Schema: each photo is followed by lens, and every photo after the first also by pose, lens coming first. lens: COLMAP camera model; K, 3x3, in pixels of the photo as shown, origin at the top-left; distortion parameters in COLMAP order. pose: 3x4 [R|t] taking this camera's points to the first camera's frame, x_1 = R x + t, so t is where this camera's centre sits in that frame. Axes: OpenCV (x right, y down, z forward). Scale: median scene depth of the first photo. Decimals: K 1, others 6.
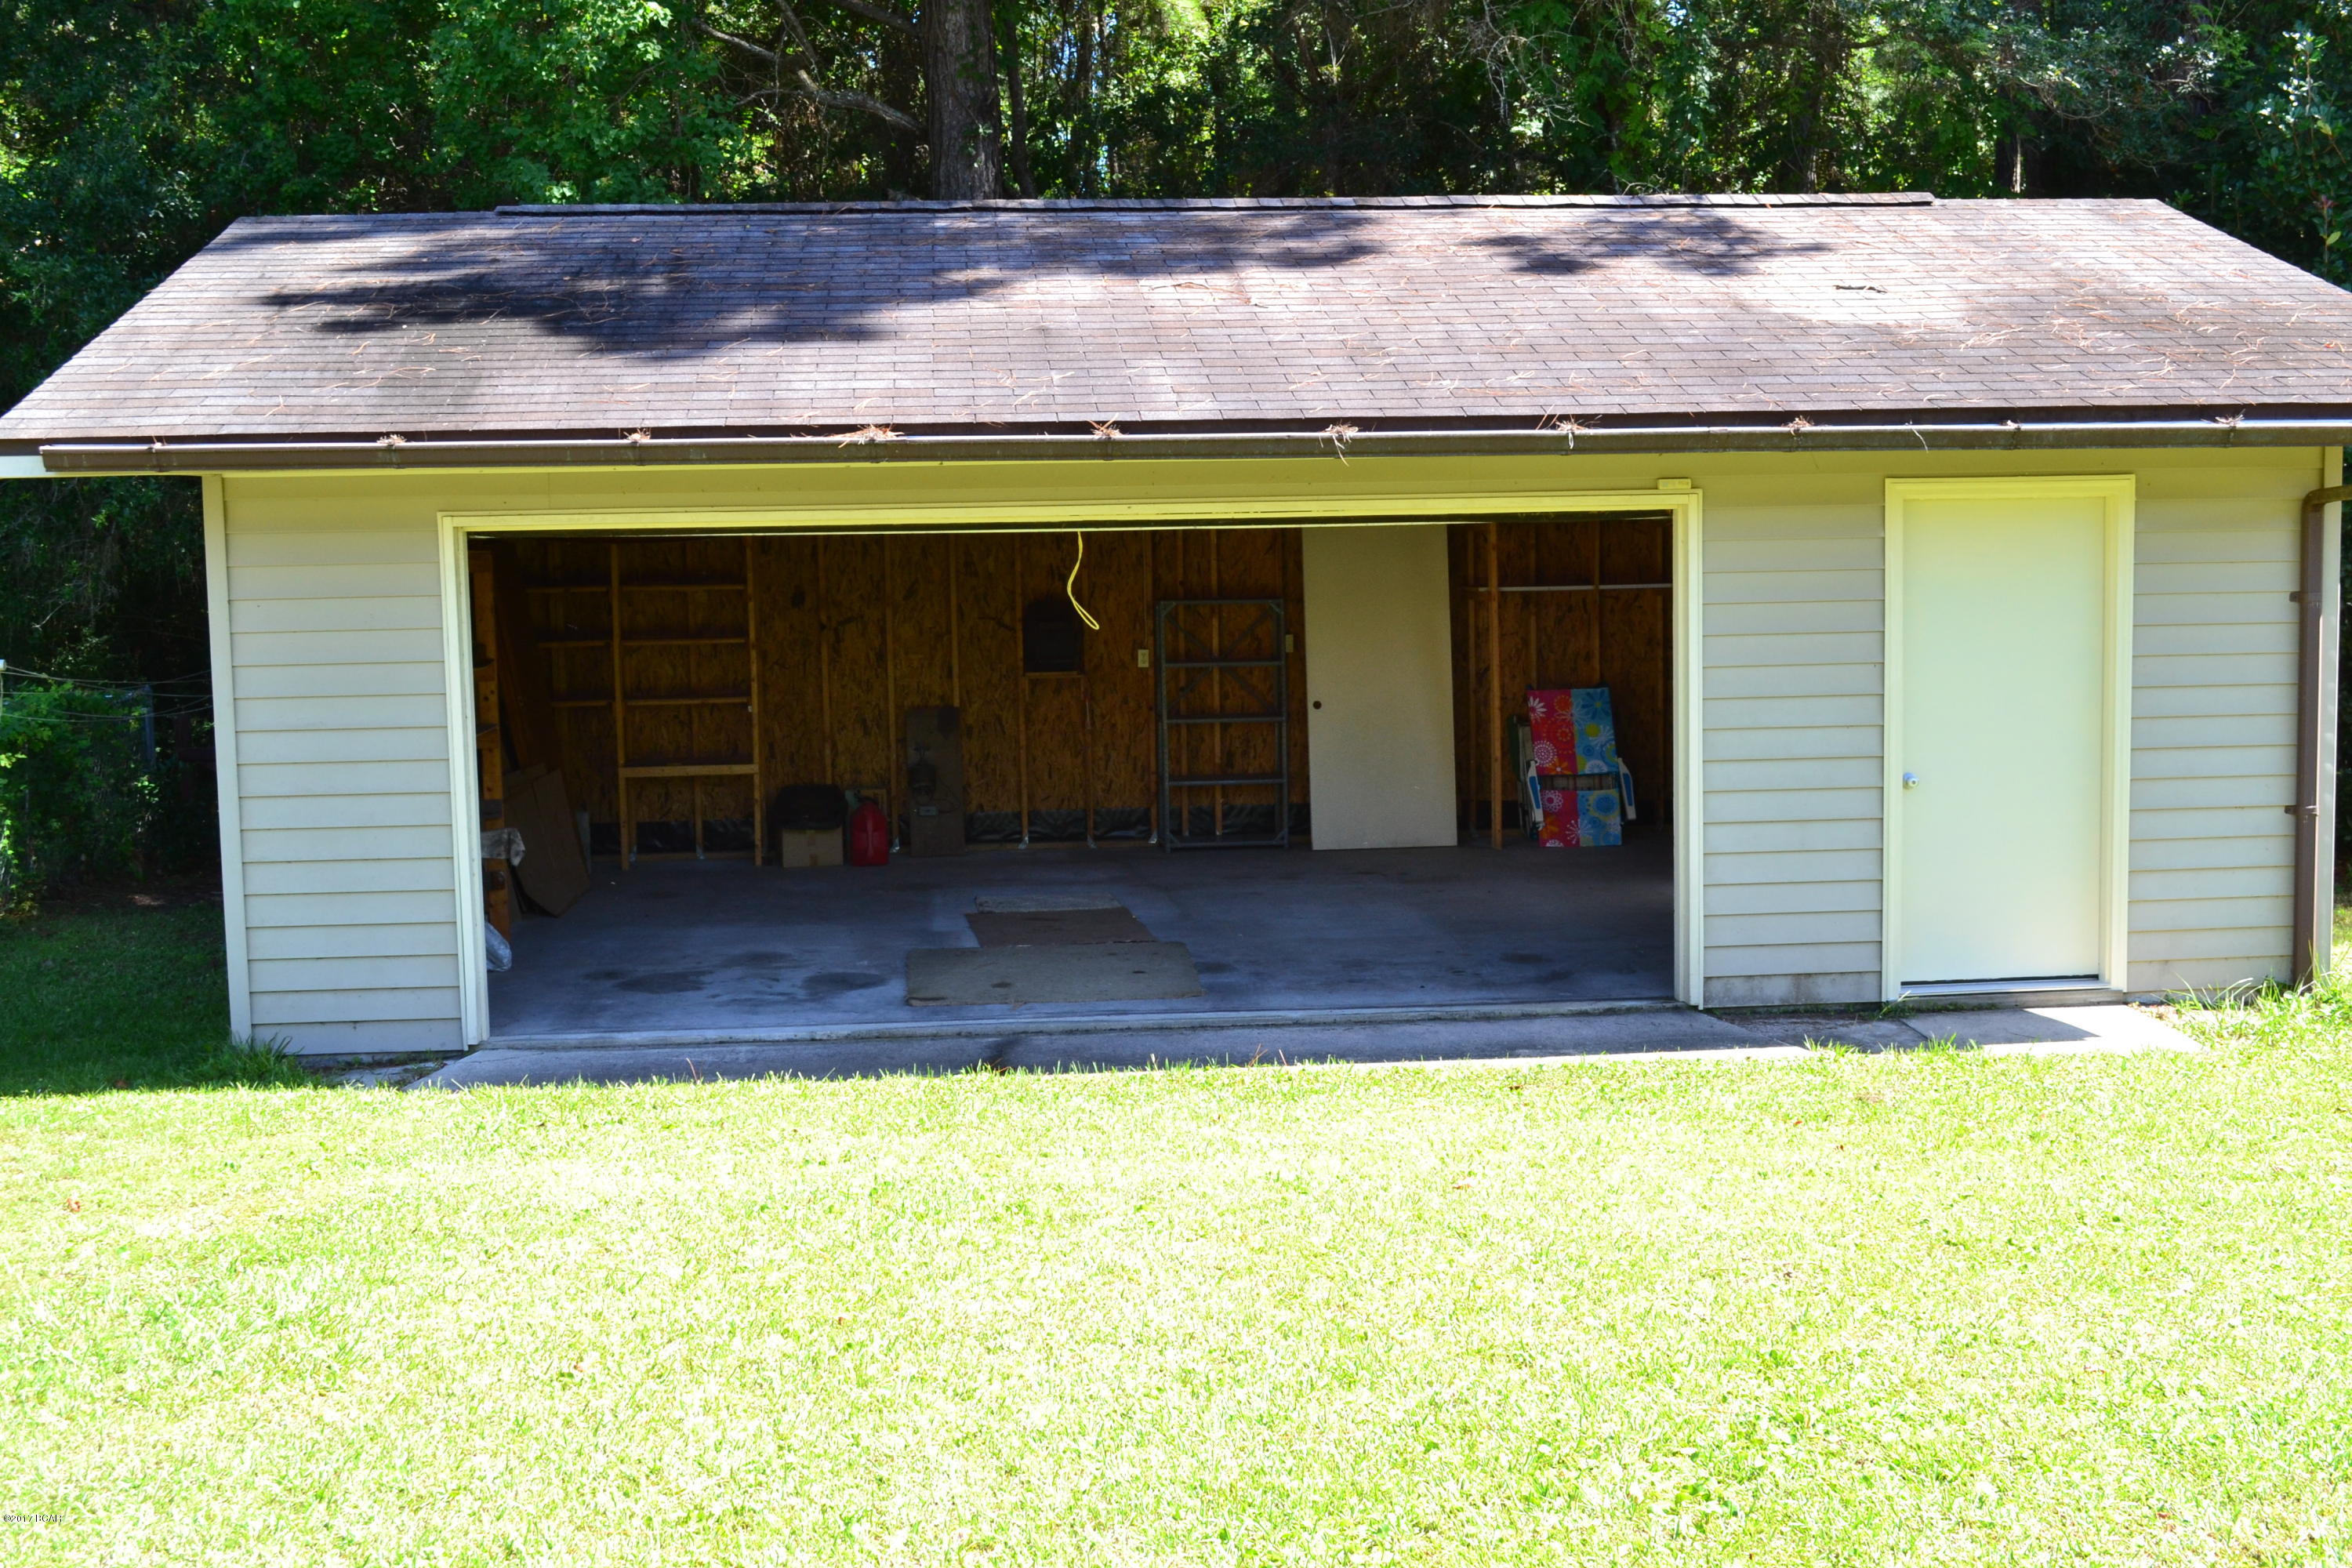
lens RADIAL K [[2624.6, 0, 1176.0], [0, 2624.6, 784.0], [0, 0, 1]] dist [-0.060562, 0.023940]
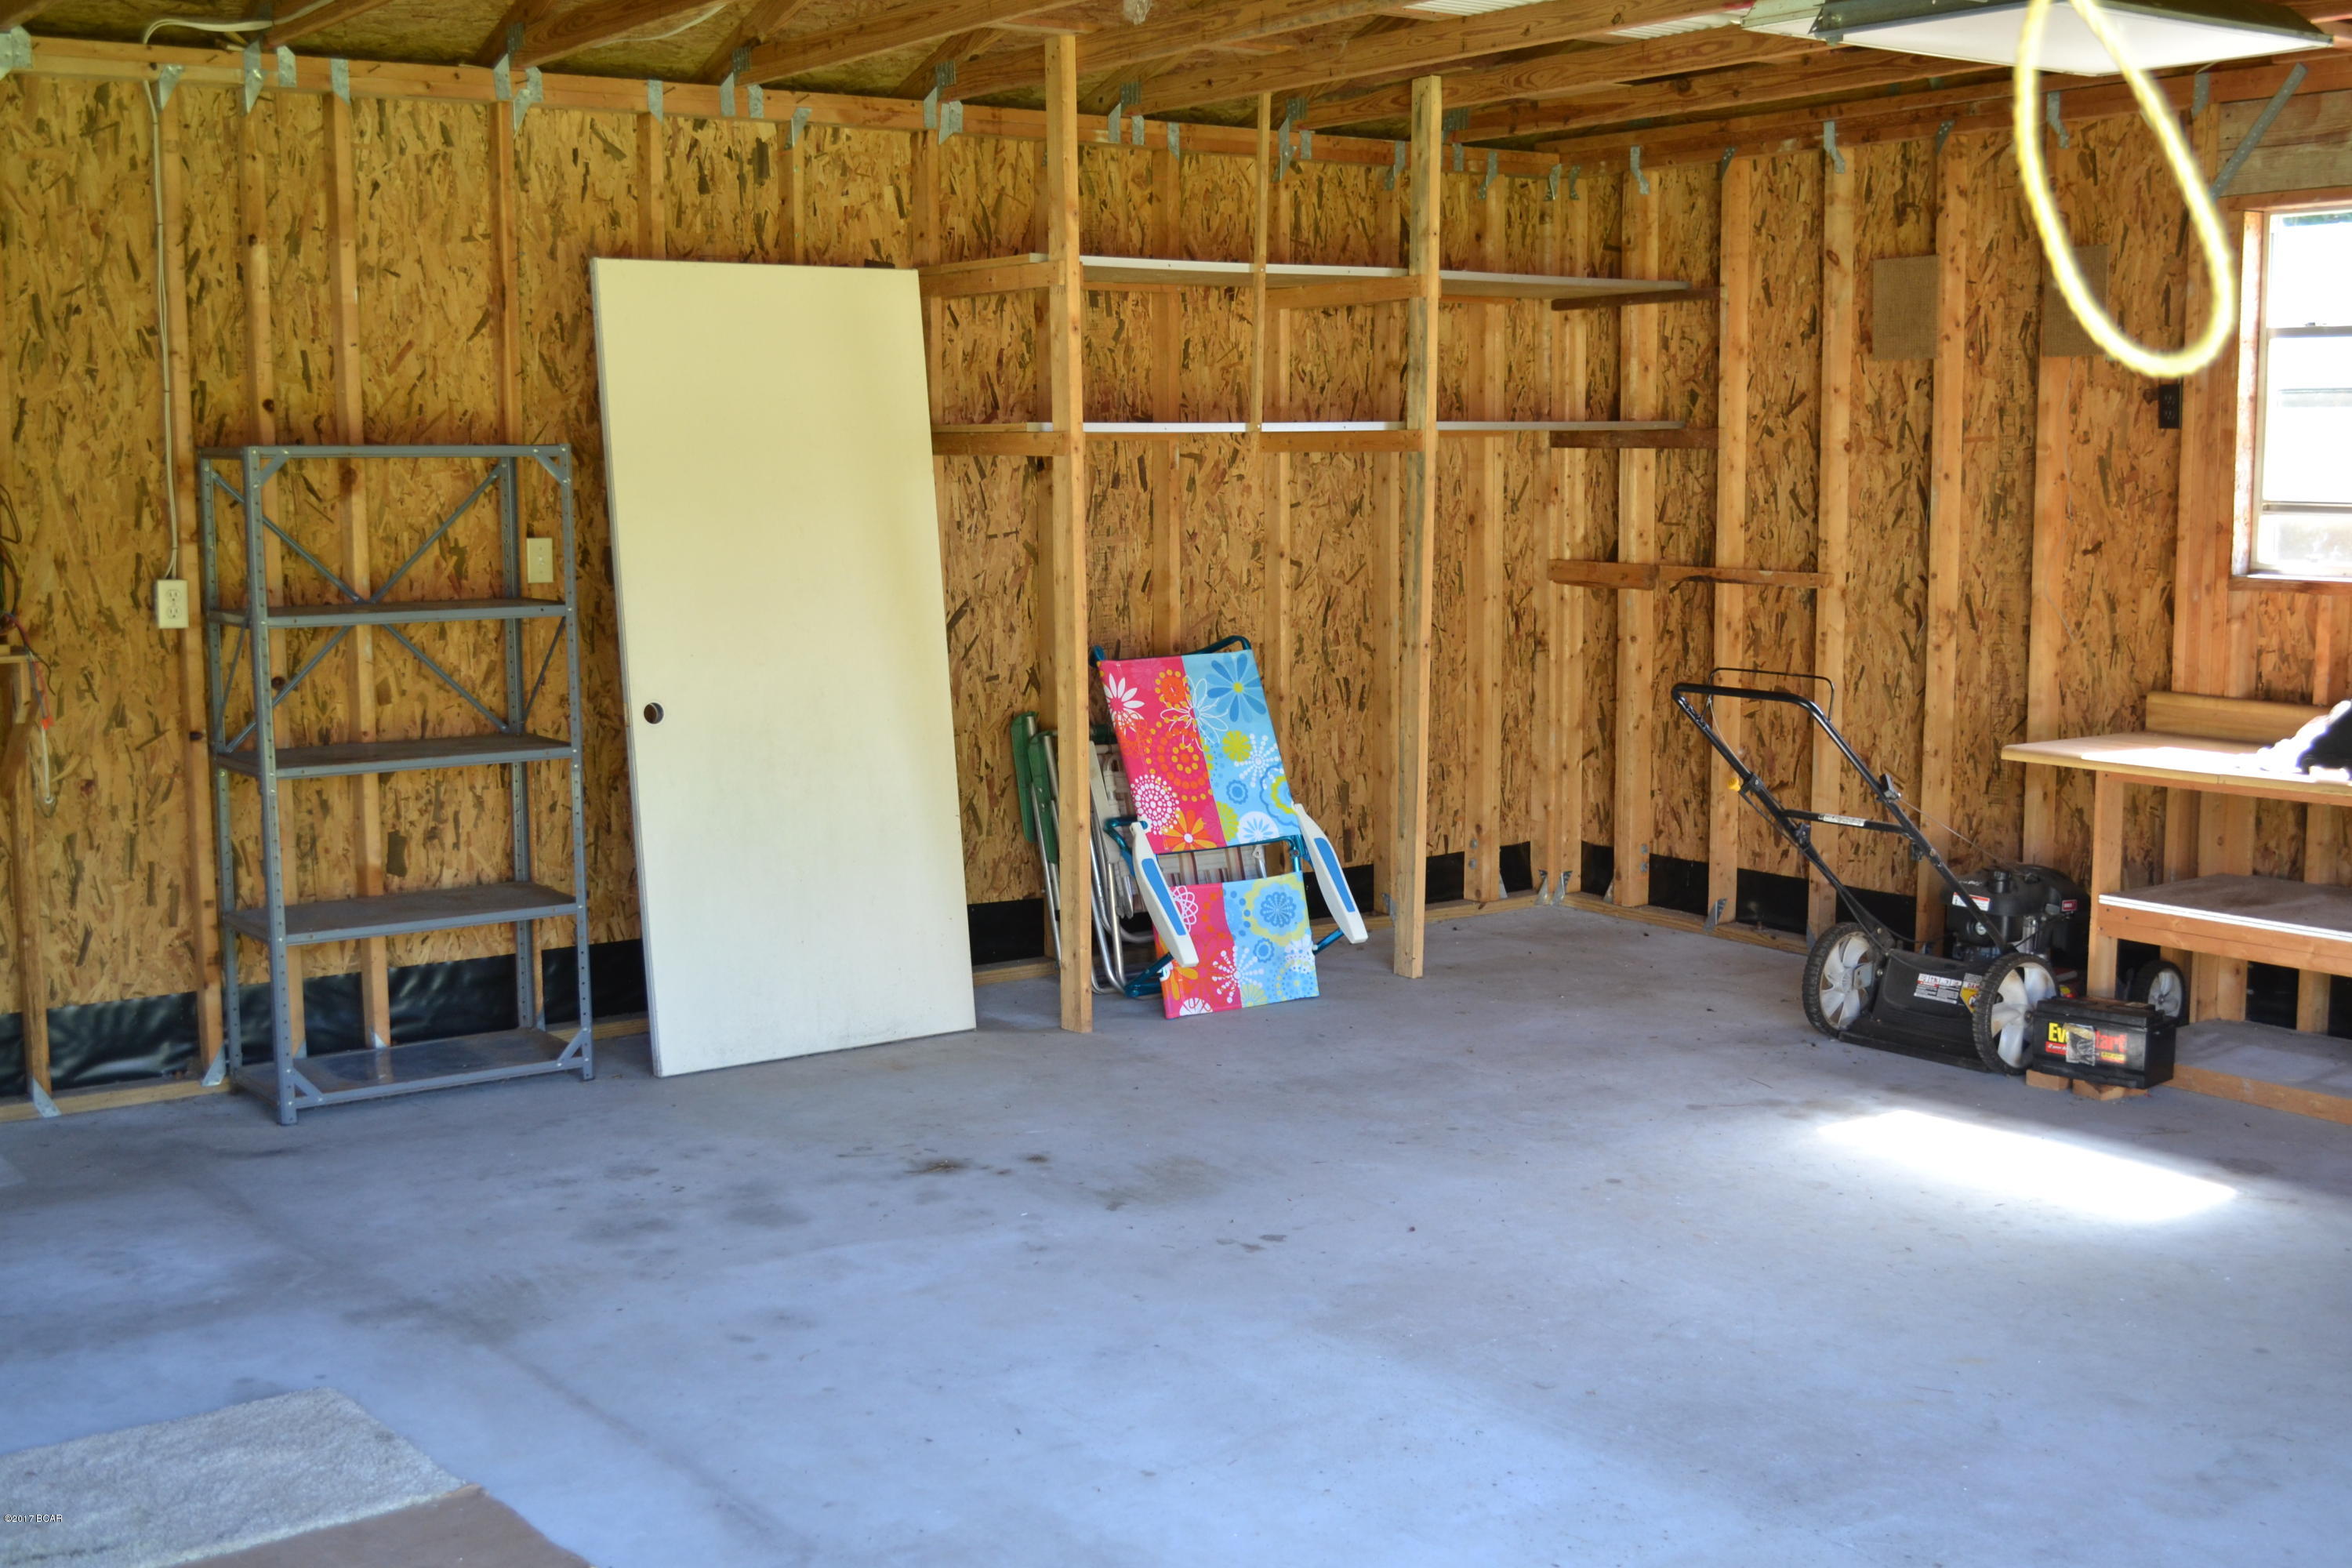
lens RADIAL K [[2624.6, 0, 1176.0], [0, 2624.6, 784.0], [0, 0, 1]] dist [-0.060562, 0.023940]
pose [[0.859960, -0.051402, 0.507766, -0.080663], [0.033529, 0.998456, 0.044290, -0.034268], [-0.509258, -0.021062, 0.860356, 0.614265]]
